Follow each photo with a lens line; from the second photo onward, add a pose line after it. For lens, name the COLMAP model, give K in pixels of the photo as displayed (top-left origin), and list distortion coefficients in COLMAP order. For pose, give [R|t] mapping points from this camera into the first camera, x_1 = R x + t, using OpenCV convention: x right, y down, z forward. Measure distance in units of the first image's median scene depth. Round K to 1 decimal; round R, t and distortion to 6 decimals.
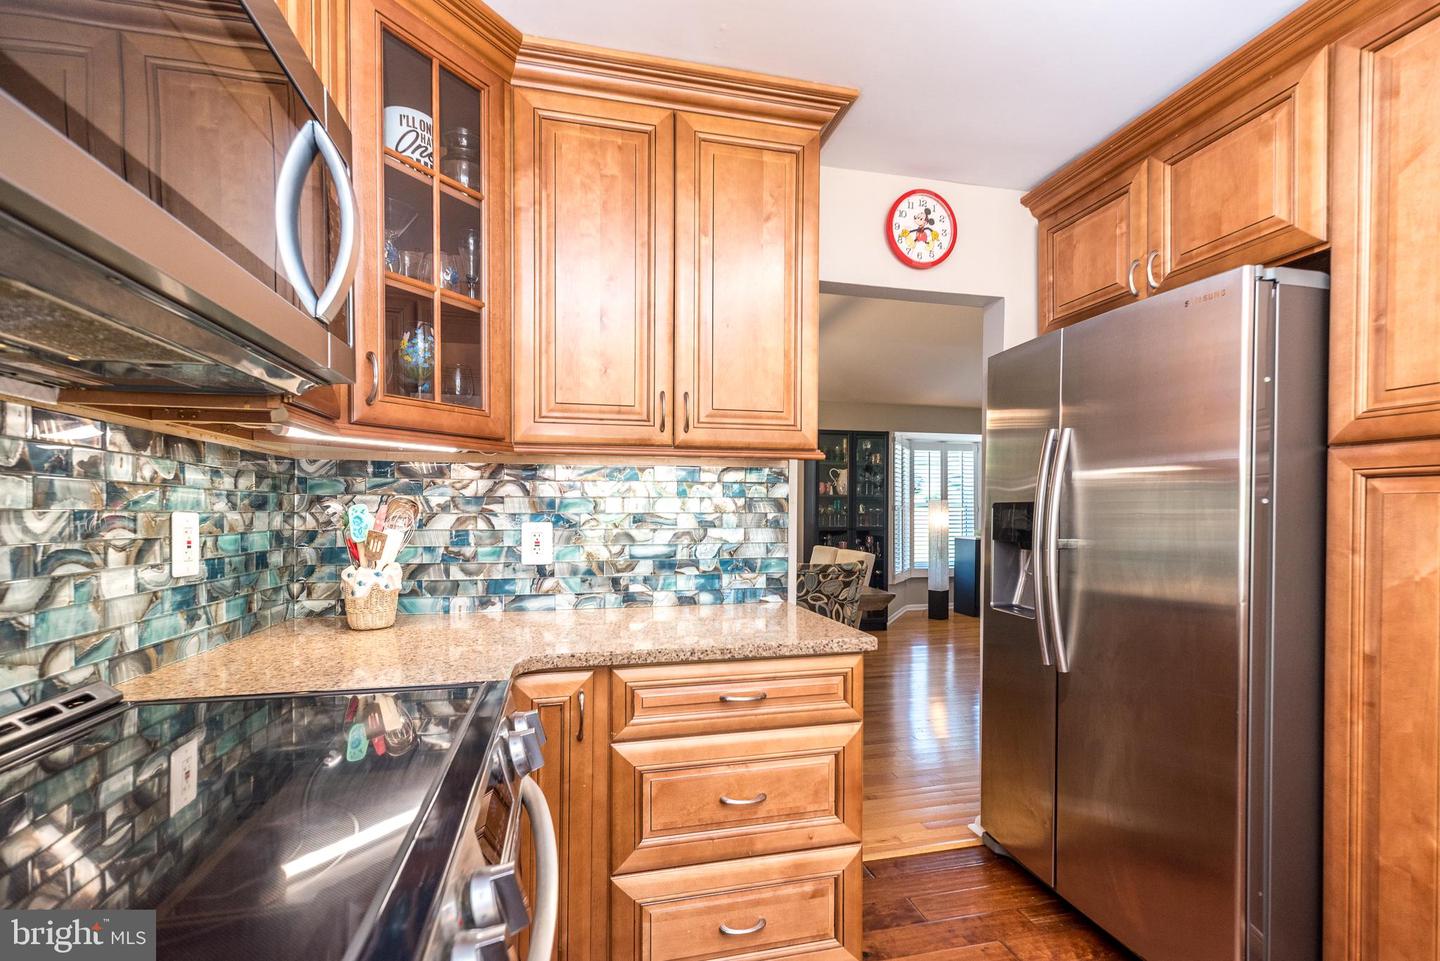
lens RADIAL K [[644.1, 0, 723.9], [0, 644.1, 509.7], [0, 0, 1]] dist [0.001606, 0.000059]
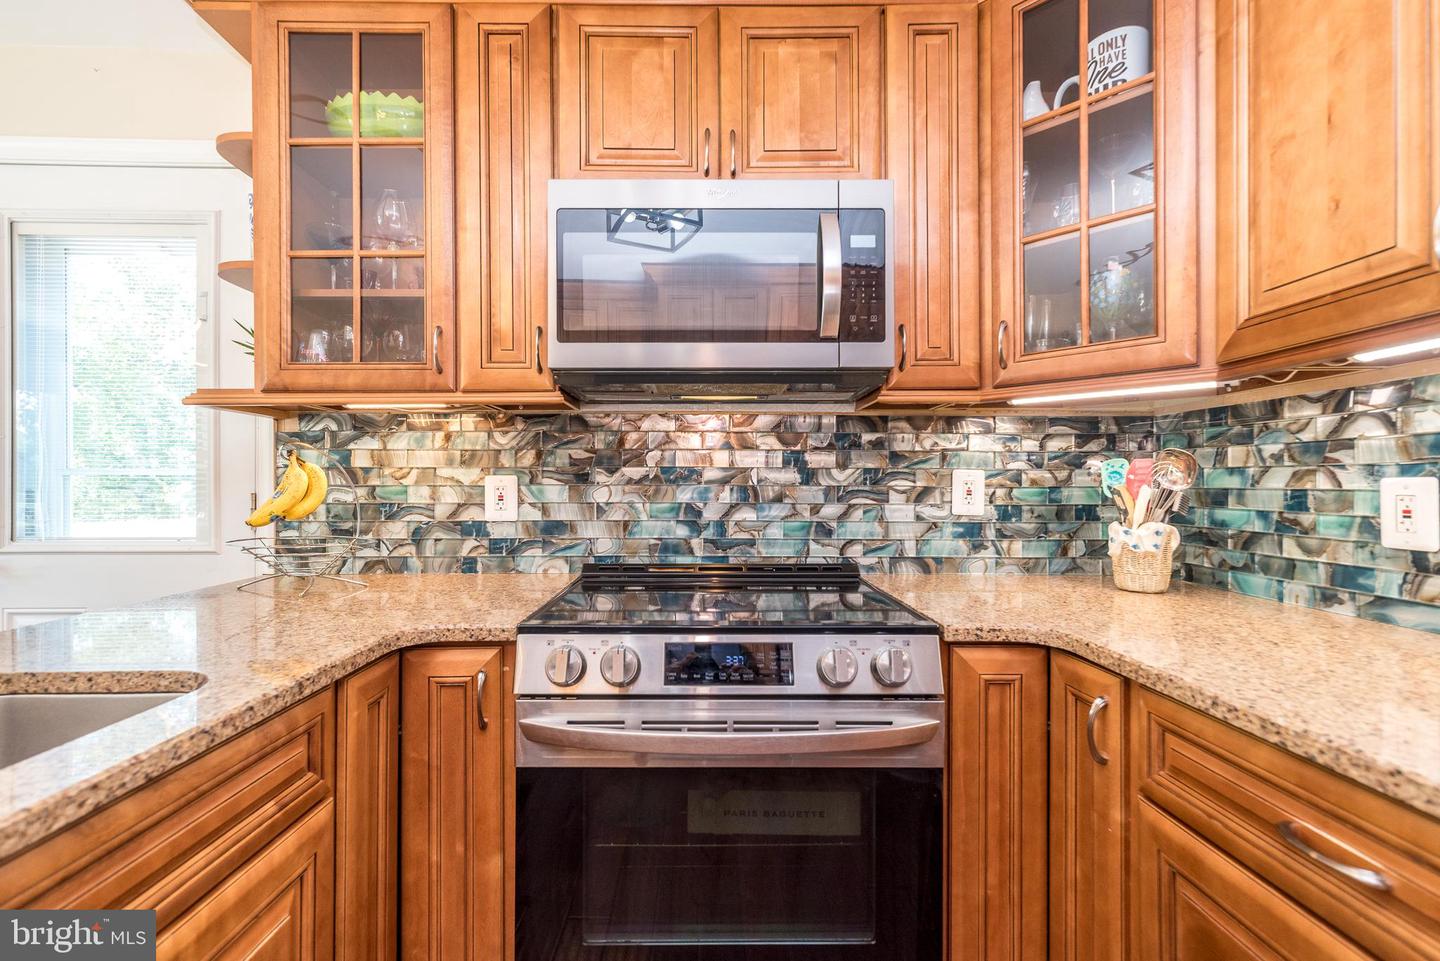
lens RADIAL K [[635.0, 0, 708.3], [0, 635.0, 486.2], [0, 0, 1]] dist [0.002009, 0.000437]
pose [[-0.231459, 0.000179, -0.972845, 0.430221], [0.002164, 0.999998, -0.000331, 0.026542], [0.972842, -0.002182, -0.231459, 0.521464]]
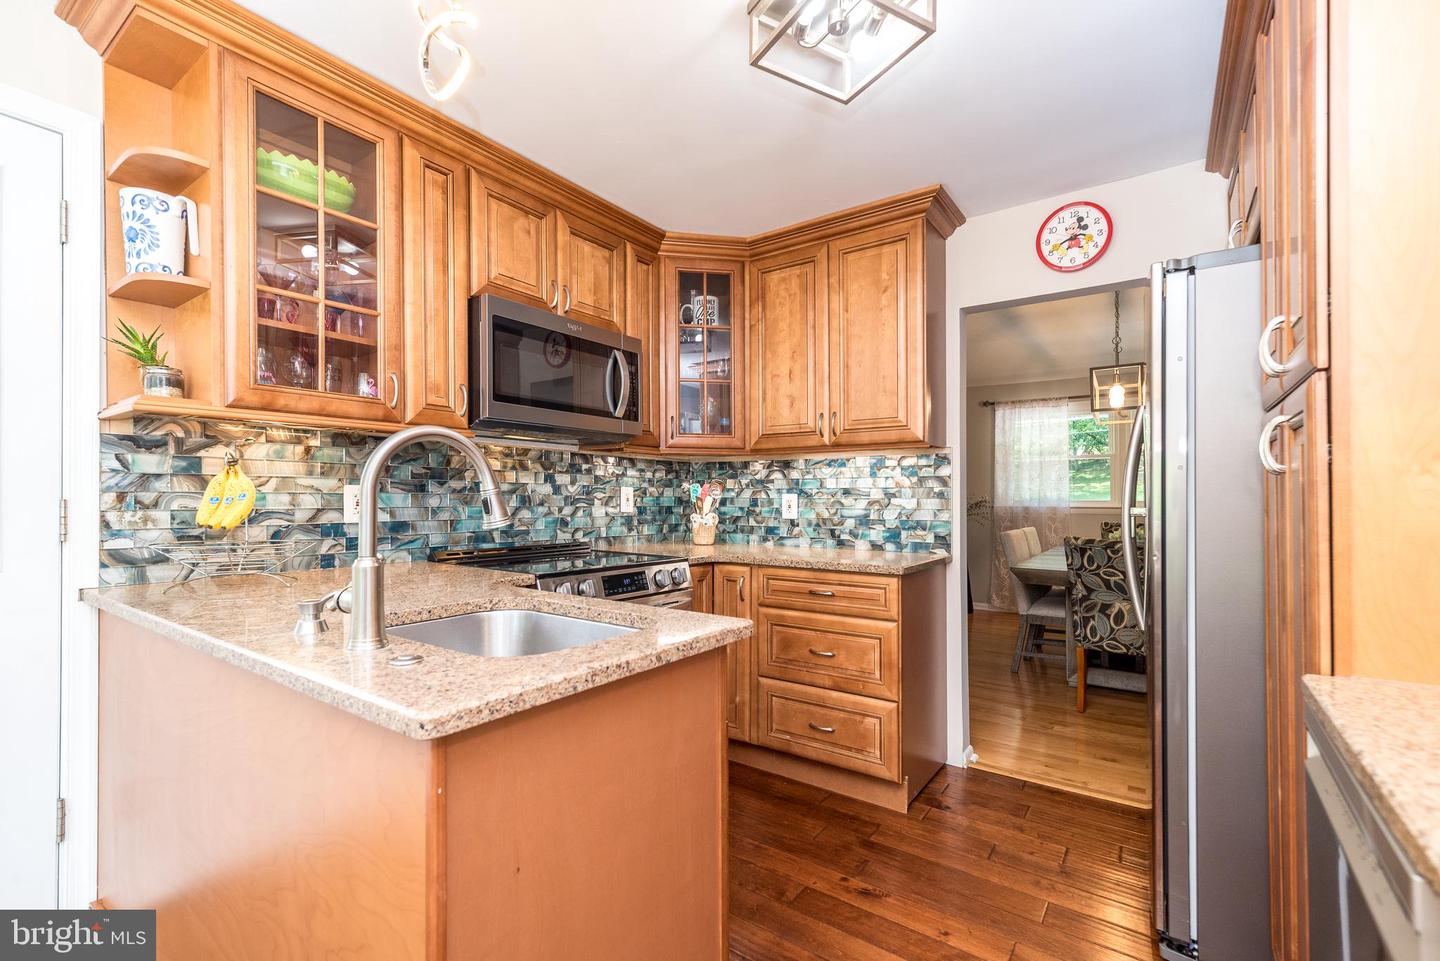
lens RADIAL K [[635.0, 0, 708.3], [0, 635.0, 486.2], [0, 0, 1]] dist [0.002009, 0.000437]
pose [[0.645698, -0.012733, -0.763487, 0.860990], [-0.002125, 0.999827, -0.018472, 0.031301], [0.763590, 0.013550, 0.645559, -0.246240]]
